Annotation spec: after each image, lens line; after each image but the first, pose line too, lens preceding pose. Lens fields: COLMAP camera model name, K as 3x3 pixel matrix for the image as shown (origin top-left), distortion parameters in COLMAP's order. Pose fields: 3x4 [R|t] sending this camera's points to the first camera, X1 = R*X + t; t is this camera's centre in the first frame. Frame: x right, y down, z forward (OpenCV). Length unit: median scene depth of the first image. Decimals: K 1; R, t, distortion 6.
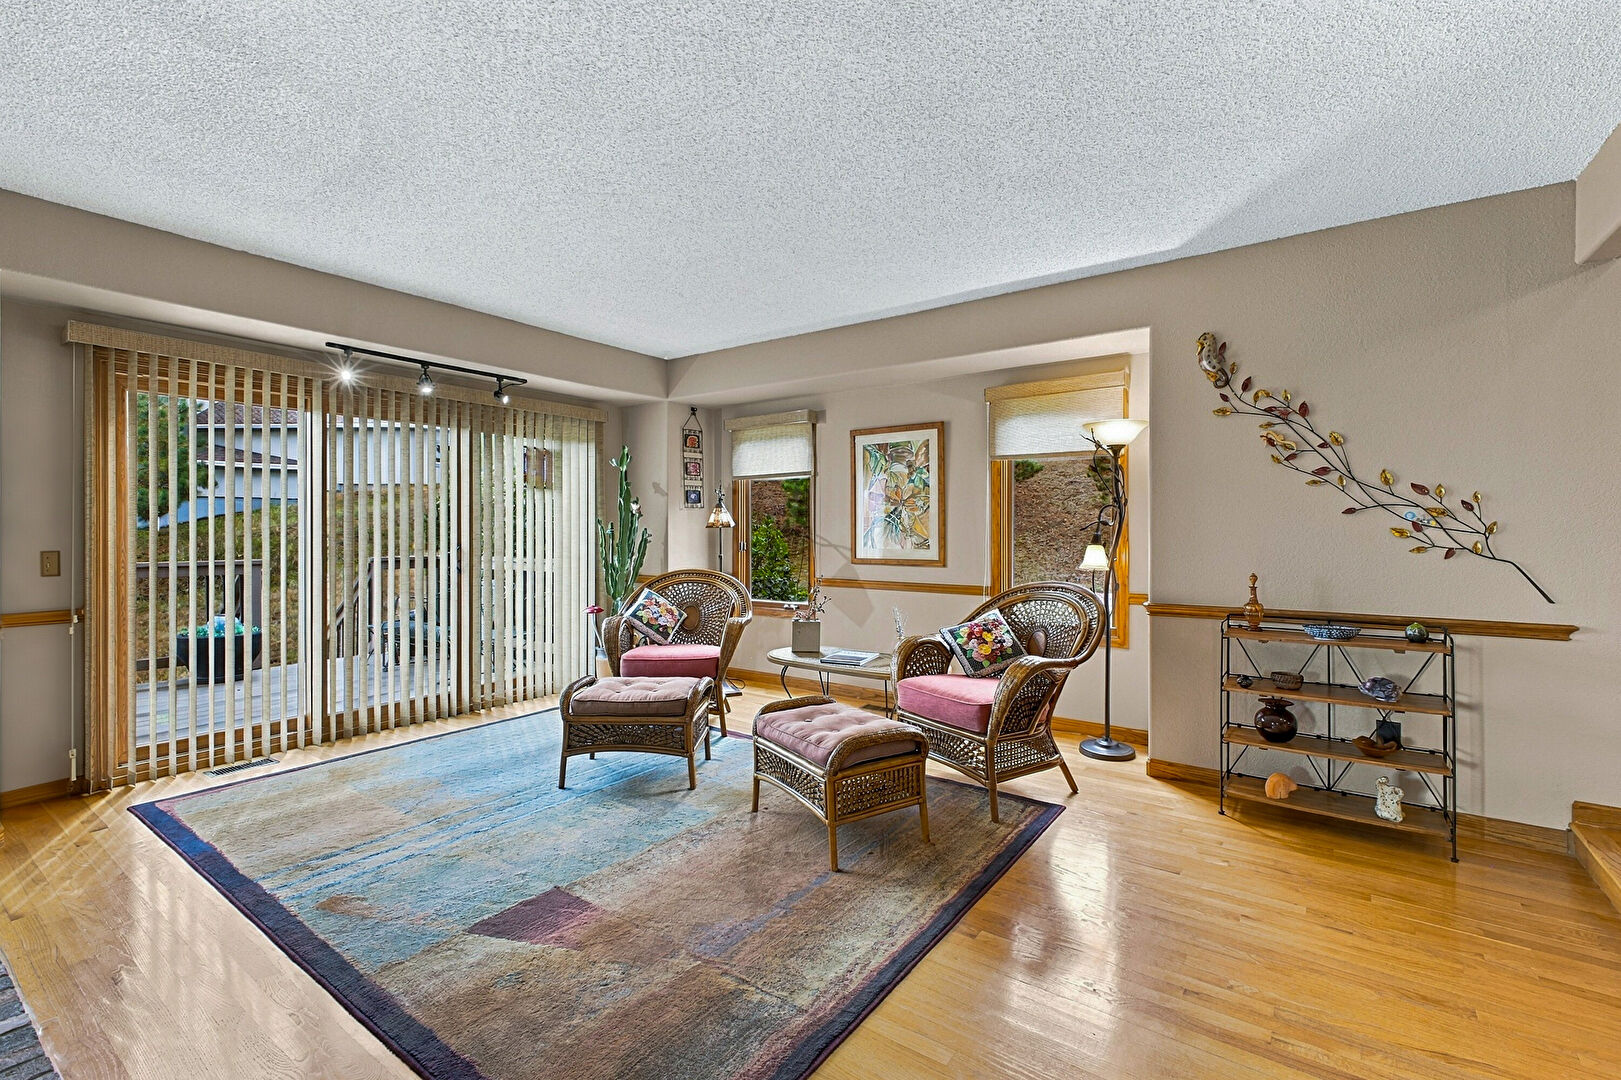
lens RADIAL K [[711.8, 0, 812.9], [0, 711.8, 529.8], [0, 0, 1]] dist [-0.005160, -0.000193]
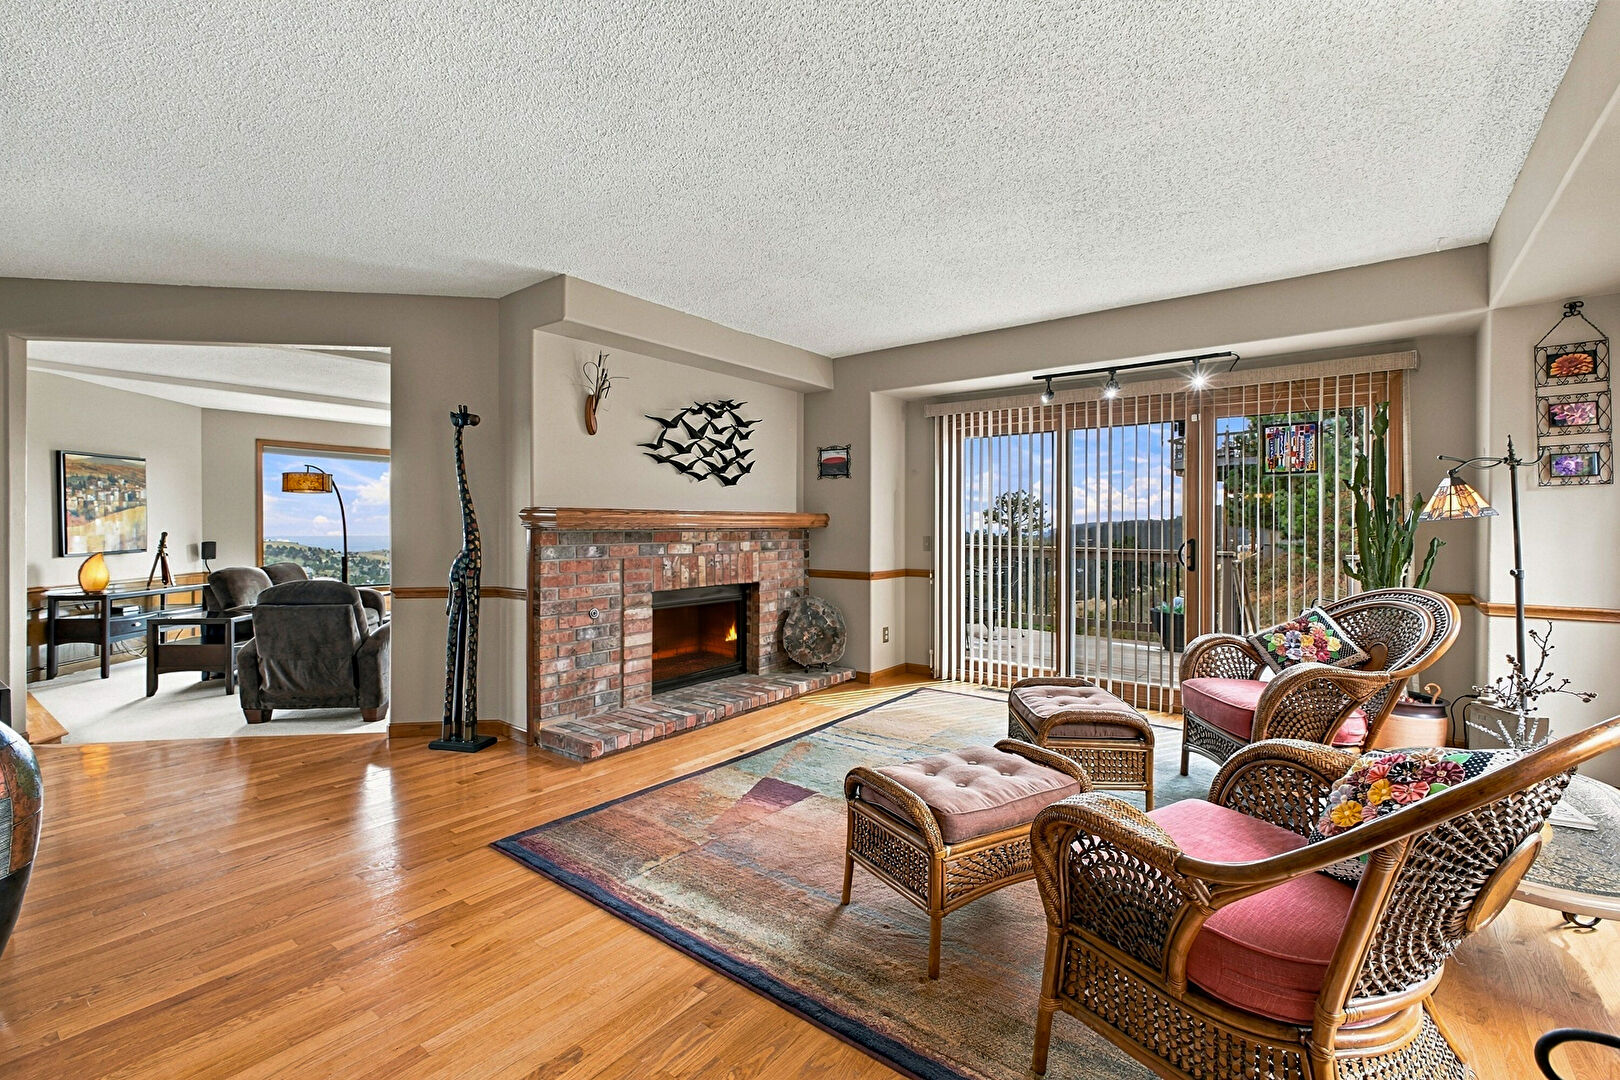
lens RADIAL K [[711.4, 0, 812.3], [0, 711.4, 534.0], [0, 0, 1]] dist [-0.005160, -0.000193]
pose [[-0.033811, 0.012249, -0.999353, 0.819326], [0.000364, 0.999925, 0.012244, 0.002677], [0.999428, 0.000050, -0.033813, 0.878710]]
